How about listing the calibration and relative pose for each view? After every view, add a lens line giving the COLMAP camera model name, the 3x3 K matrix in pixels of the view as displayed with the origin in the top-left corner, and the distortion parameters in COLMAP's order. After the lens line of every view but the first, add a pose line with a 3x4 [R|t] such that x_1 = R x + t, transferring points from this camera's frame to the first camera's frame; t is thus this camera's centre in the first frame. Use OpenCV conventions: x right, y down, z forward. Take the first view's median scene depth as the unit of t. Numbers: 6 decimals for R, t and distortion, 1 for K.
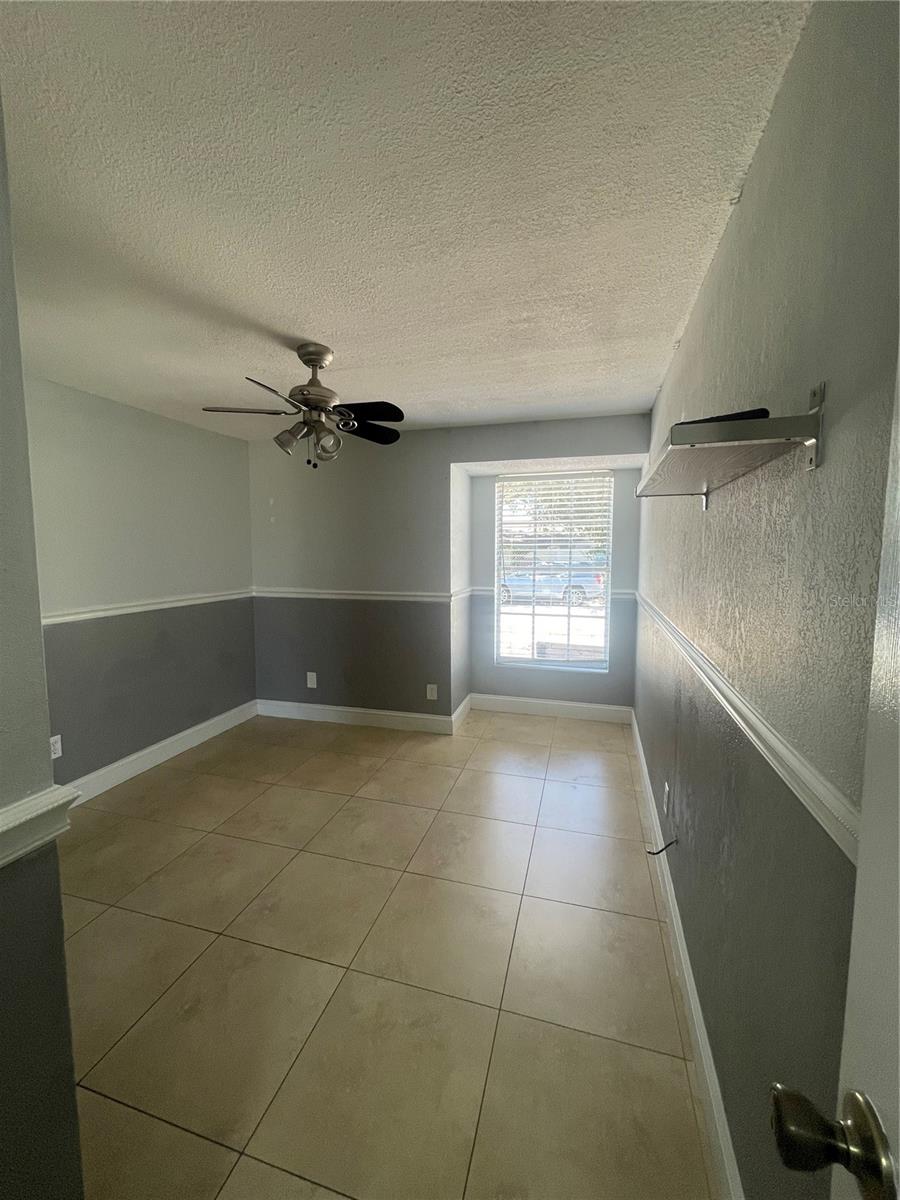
lens RADIAL K [[483.7, 0, 447.6], [0, 483.7, 599.3], [0, 0, 1]] dist [0.000080, 0.000164]
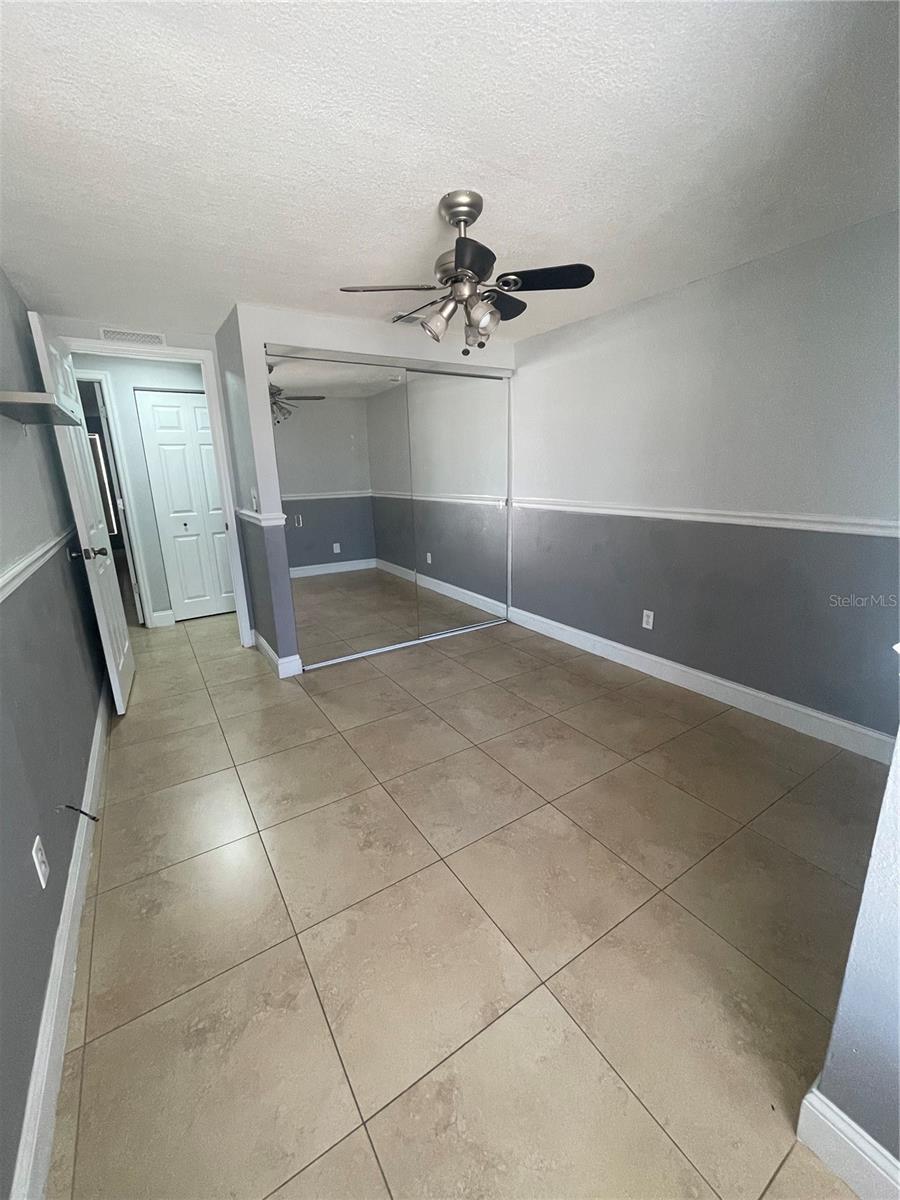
lens RADIAL K [[483.7, 0, 460.0], [0, 483.7, 597.3], [0, 0, 1]] dist [0.000080, 0.000164]
pose [[-0.658682, 0.188427, -0.728446, 0.375241], [-0.059056, 0.952202, 0.299707, -0.090602], [0.750100, 0.240431, -0.616070, 1.359370]]
